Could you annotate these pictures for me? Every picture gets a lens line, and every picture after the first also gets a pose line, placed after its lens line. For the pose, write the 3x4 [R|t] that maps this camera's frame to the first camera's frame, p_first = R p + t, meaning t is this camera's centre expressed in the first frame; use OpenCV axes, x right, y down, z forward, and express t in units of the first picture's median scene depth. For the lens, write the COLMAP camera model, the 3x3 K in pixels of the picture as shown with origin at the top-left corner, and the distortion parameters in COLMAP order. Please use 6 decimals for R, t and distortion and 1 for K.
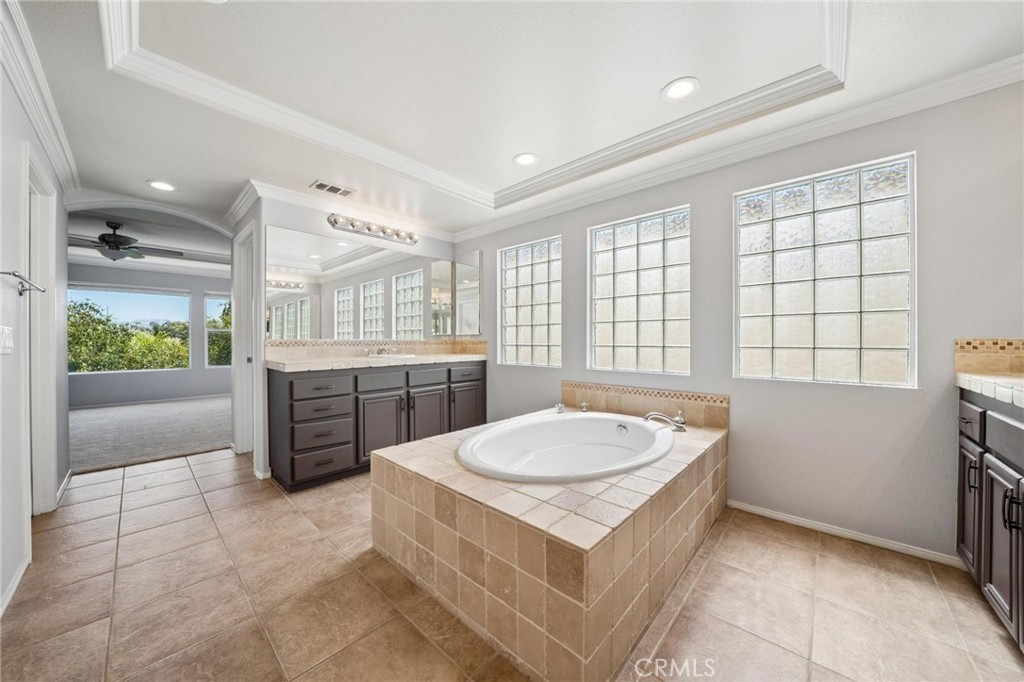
lens RADIAL K [[354.1, 0, 515.7], [0, 354.1, 344.4], [0, 0, 1]] dist [-0.024301, 0.000219]
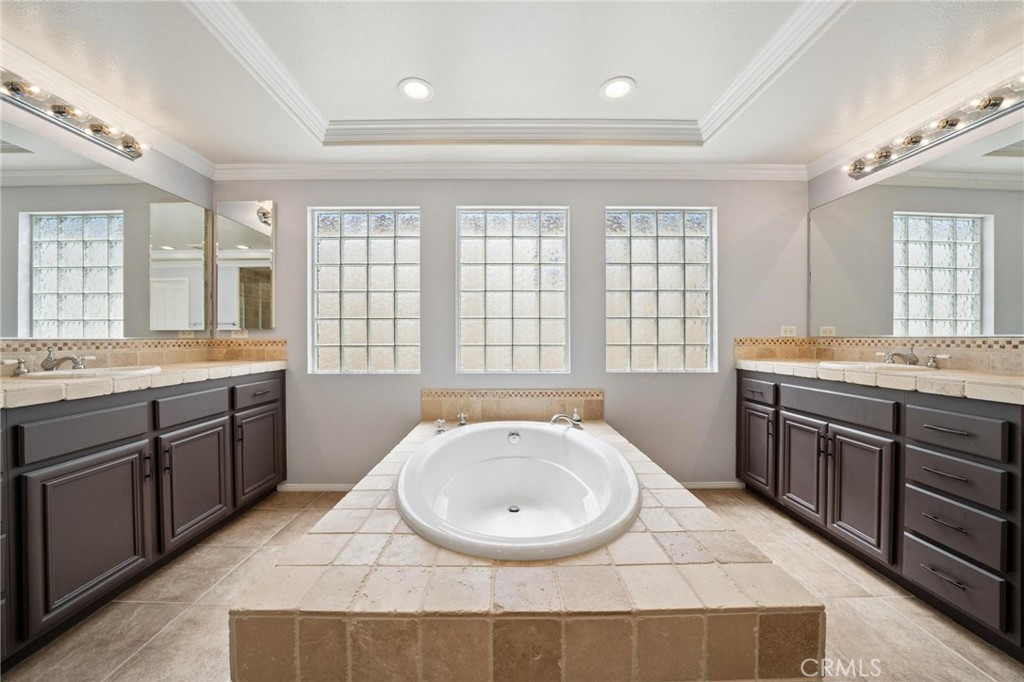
lens RADIAL K [[354.1, 0, 510.6], [0, 354.1, 340.5], [0, 0, 1]] dist [-0.024301, 0.000219]
pose [[0.736008, -0.008477, 0.676920, -0.275818], [0.007896, 0.999961, 0.003937, -0.010050], [-0.676927, 0.002448, 0.736046, 0.293307]]
